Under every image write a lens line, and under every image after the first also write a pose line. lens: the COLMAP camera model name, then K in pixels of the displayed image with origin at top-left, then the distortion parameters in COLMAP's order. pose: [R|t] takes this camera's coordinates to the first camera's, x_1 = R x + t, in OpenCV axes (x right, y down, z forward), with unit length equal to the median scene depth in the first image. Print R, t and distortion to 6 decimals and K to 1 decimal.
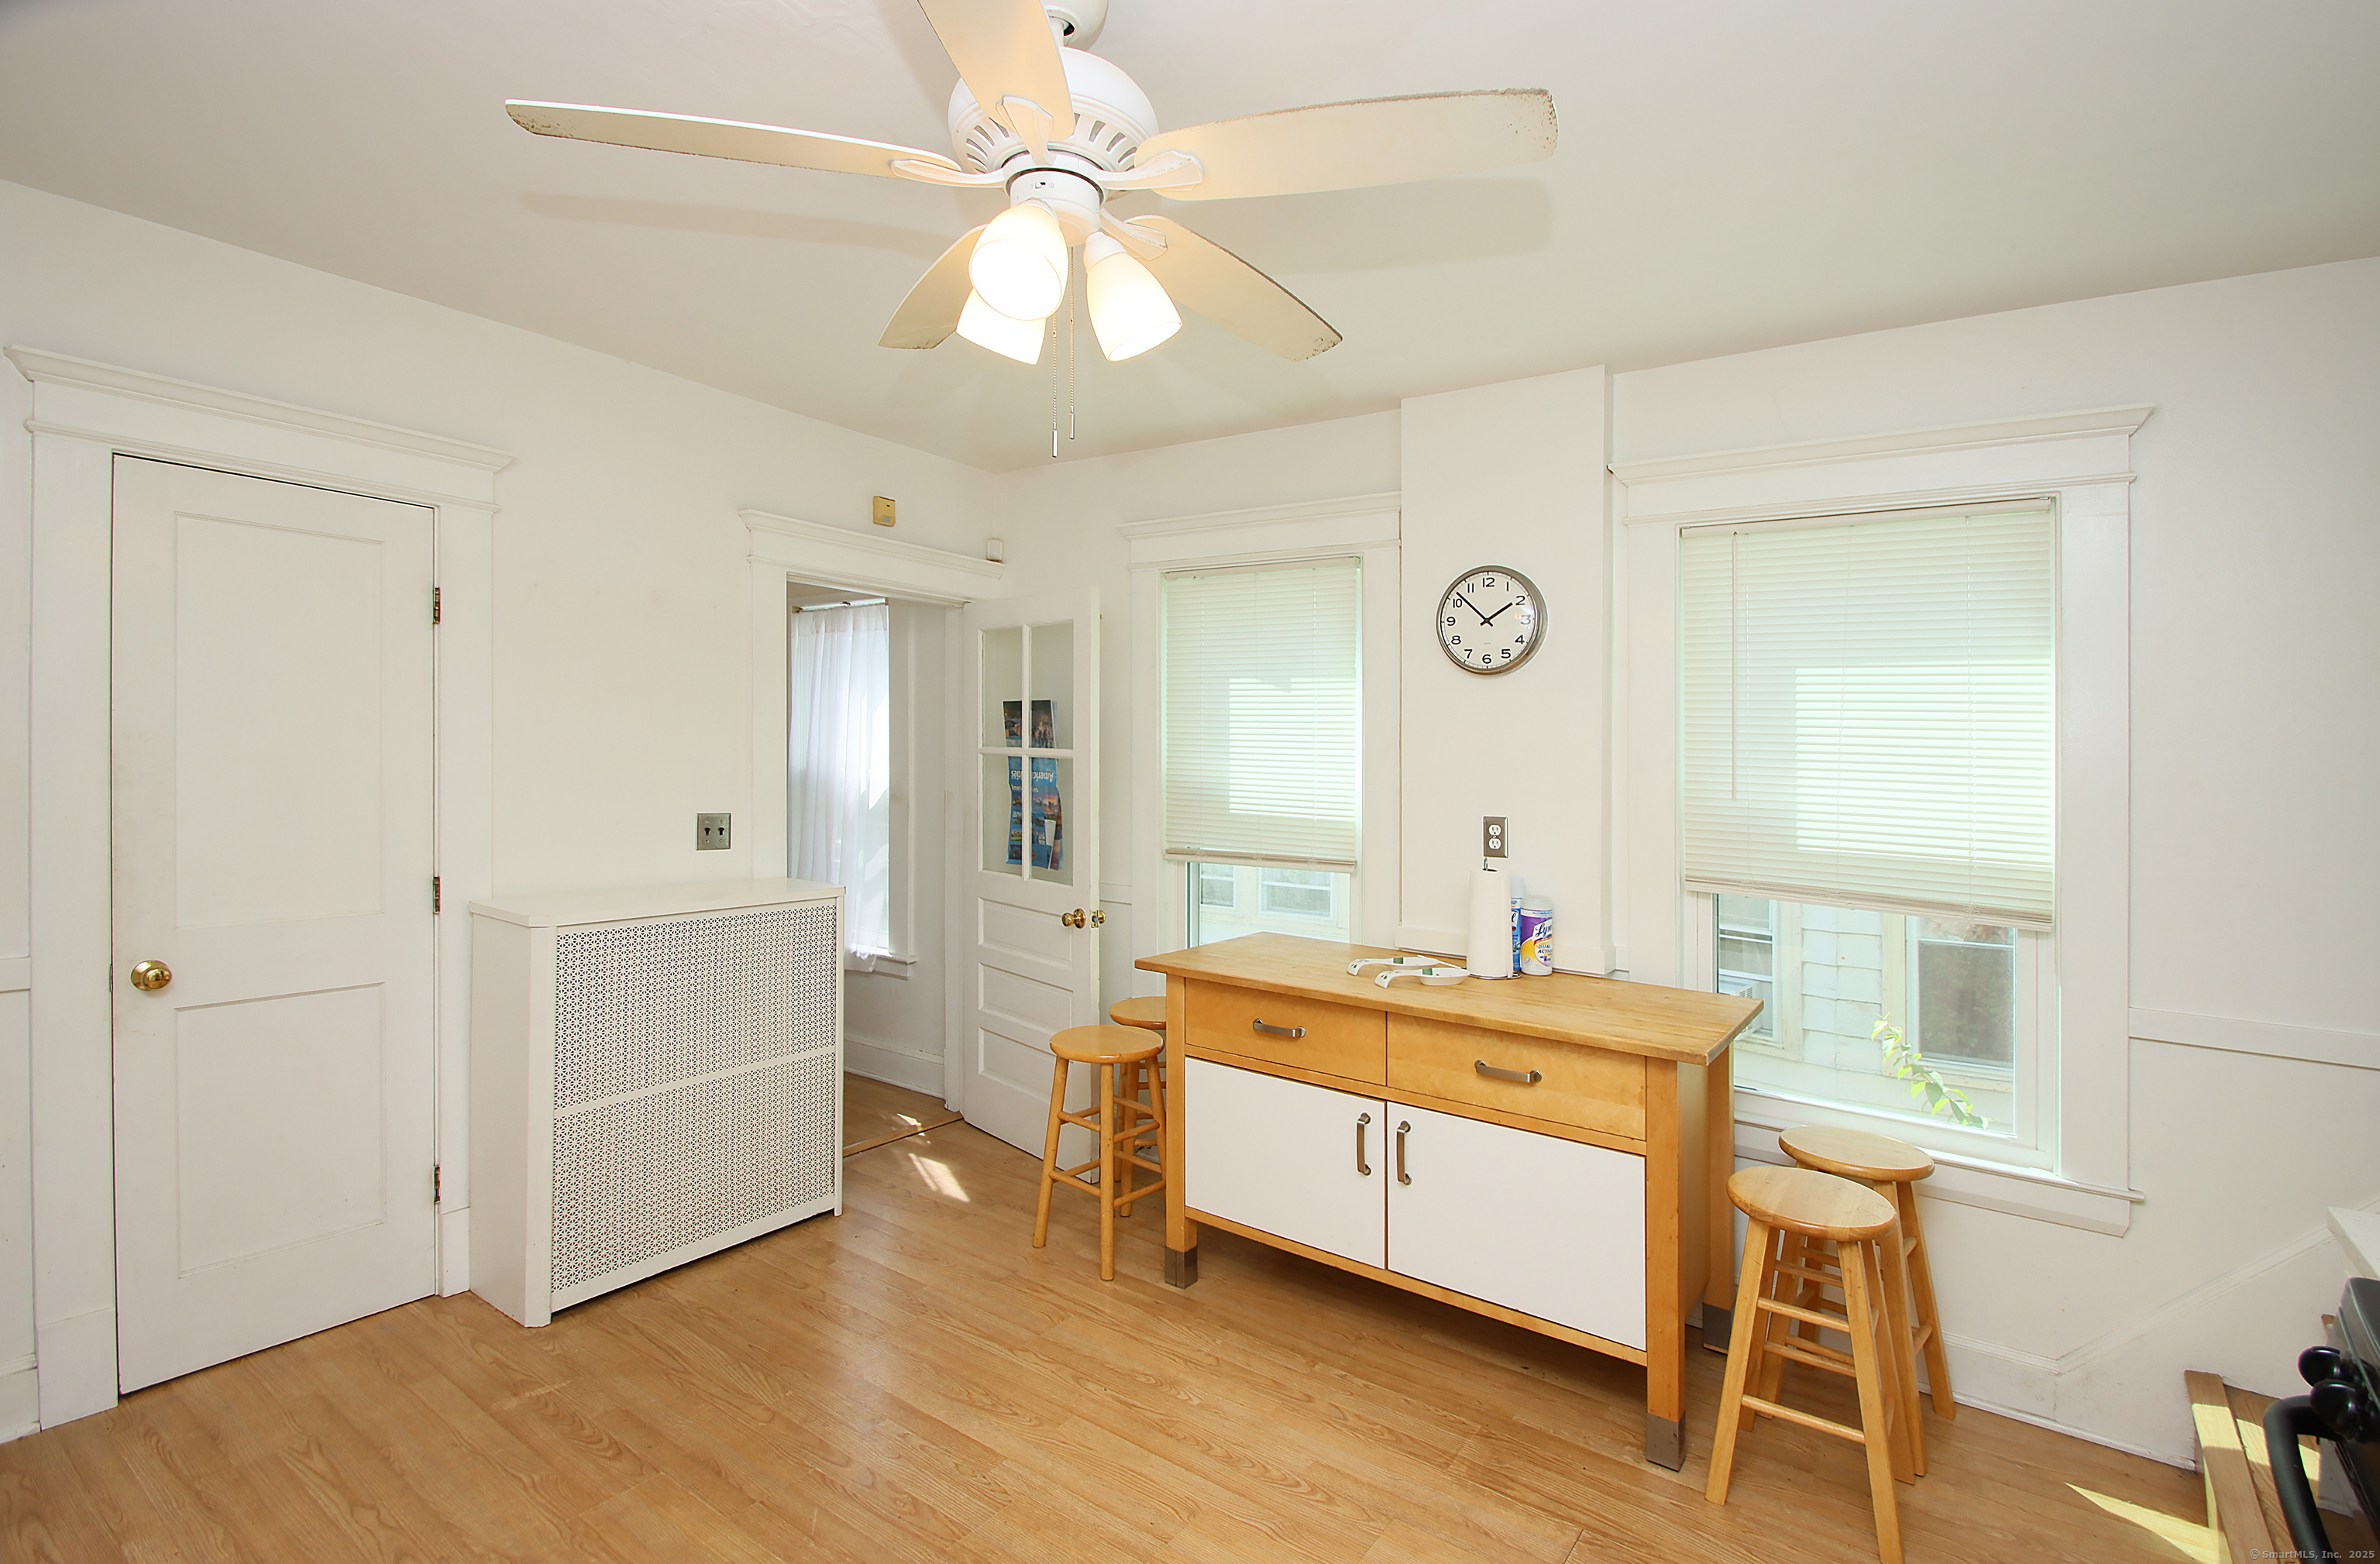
lens RADIAL K [[1117.0, 0, 1211.5], [0, 1117.0, 775.6], [0, 0, 1]] dist [0.011045, -0.004530]
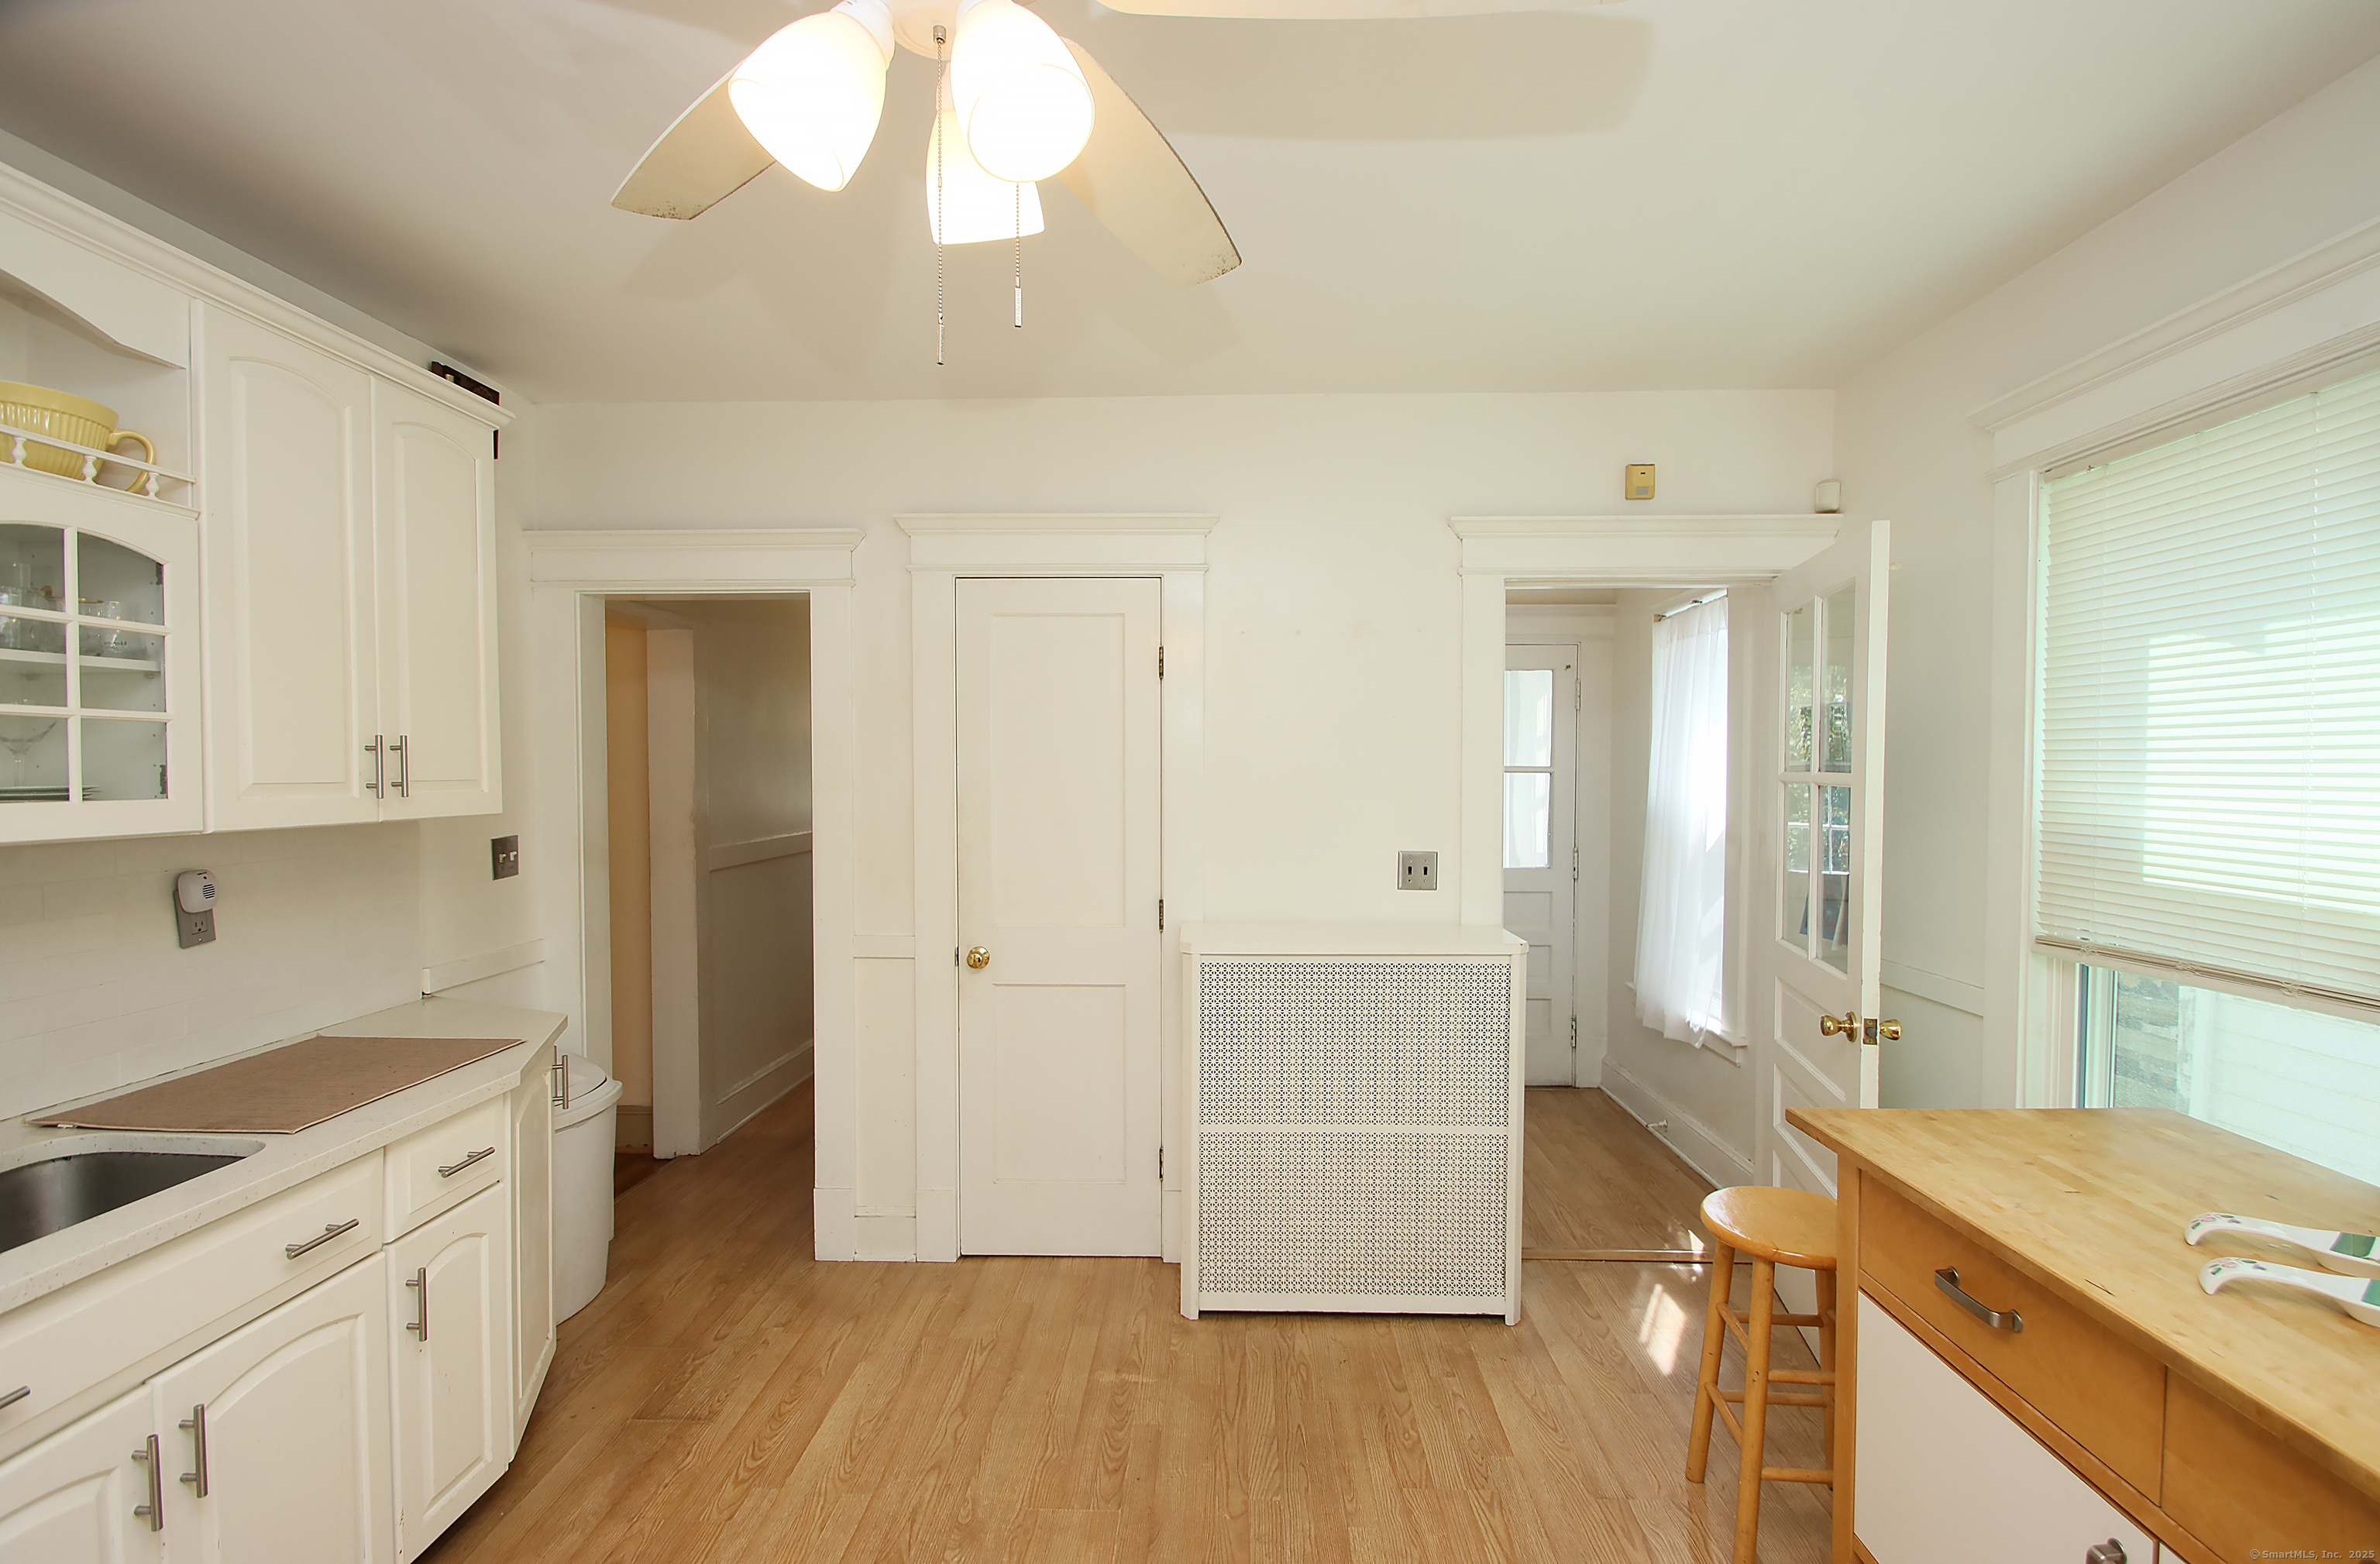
lens RADIAL K [[1117.0, 0, 1239.7], [0, 1117.0, 841.7], [0, 0, 1]] dist [0.011045, -0.004530]
pose [[0.556578, 0.027488, -0.830341, 0.259280], [-0.000358, 0.999460, 0.032846, -0.005526], [0.830795, -0.017984, 0.556287, 0.366124]]
